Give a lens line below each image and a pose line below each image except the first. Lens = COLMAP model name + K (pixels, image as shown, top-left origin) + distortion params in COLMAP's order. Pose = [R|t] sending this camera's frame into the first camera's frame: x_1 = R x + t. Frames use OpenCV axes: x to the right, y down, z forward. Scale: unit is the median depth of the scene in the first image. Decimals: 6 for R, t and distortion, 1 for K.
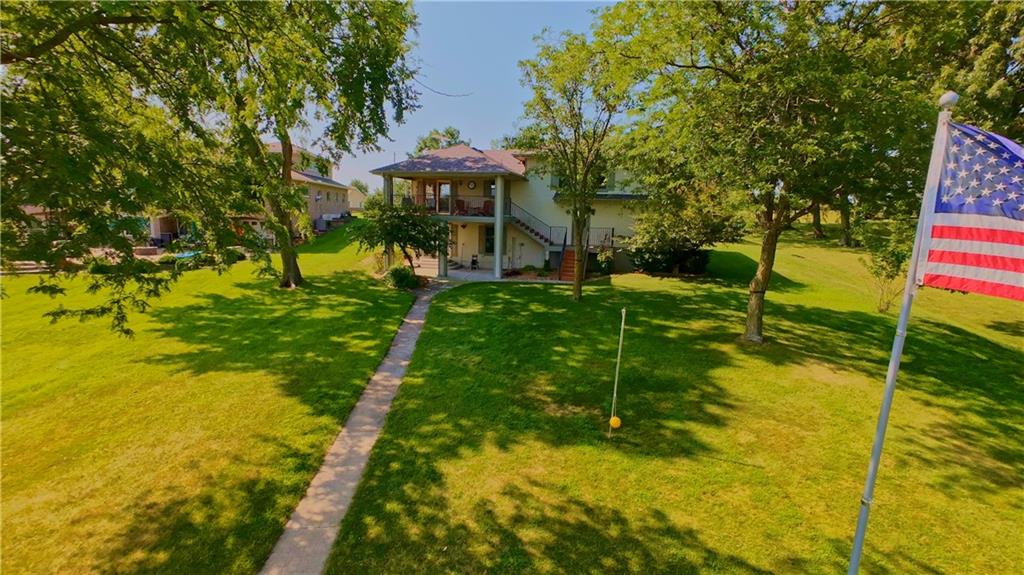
lens RADIAL K [[508.7, 0, 512.0], [0, 508.7, 287.5], [0, 0, 1]] dist [-0.001713, 0.000536]
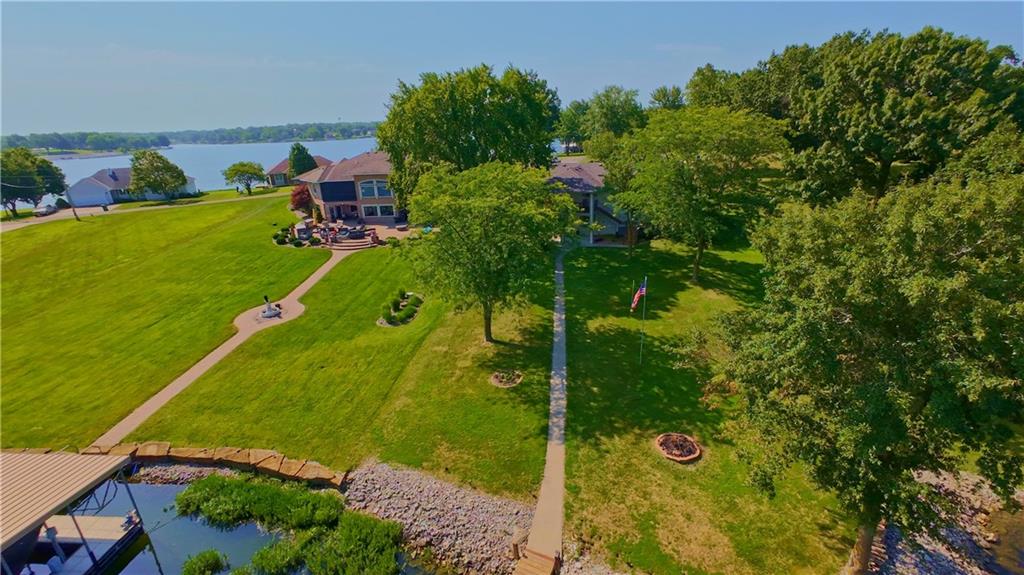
lens RADIAL K [[466.0, 0, 513.7], [0, 466.0, 290.2], [0, 0, 1]] dist [-0.003374, 0.000497]
pose [[0.985766, -0.014348, -0.167512, -0.062280], [0.046397, 0.980876, 0.189022, -0.452087], [0.161597, -0.194103, 0.967580, -1.940231]]
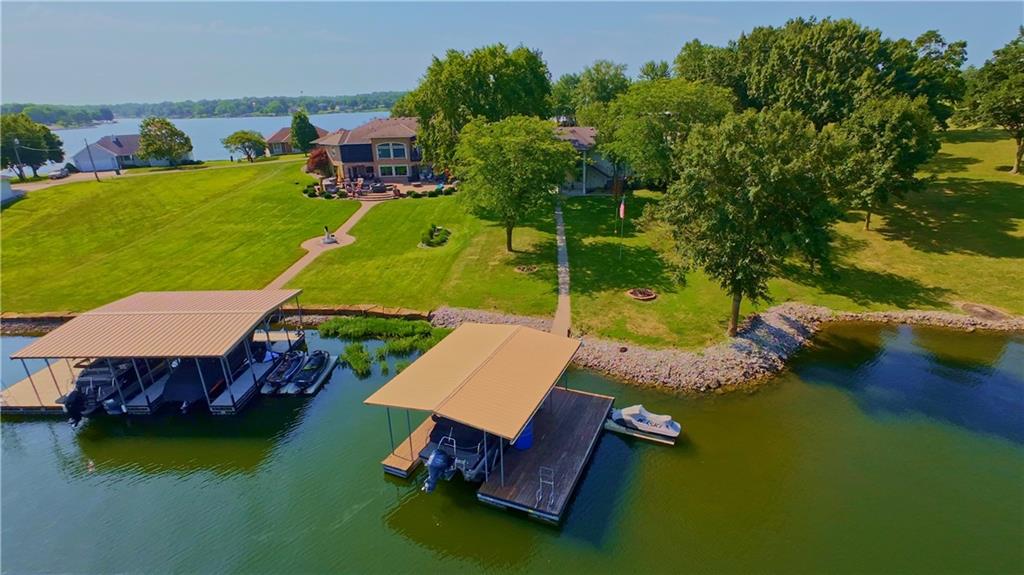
lens RADIAL K [[508.7, 0, 512.0], [0, 508.7, 287.5], [0, 0, 1]] dist [-0.001713, 0.000536]
pose [[0.990571, -0.013985, -0.136285, -0.105098], [0.041419, 0.978796, 0.200608, -0.183403], [0.130590, -0.204361, 0.970146, -3.290325]]
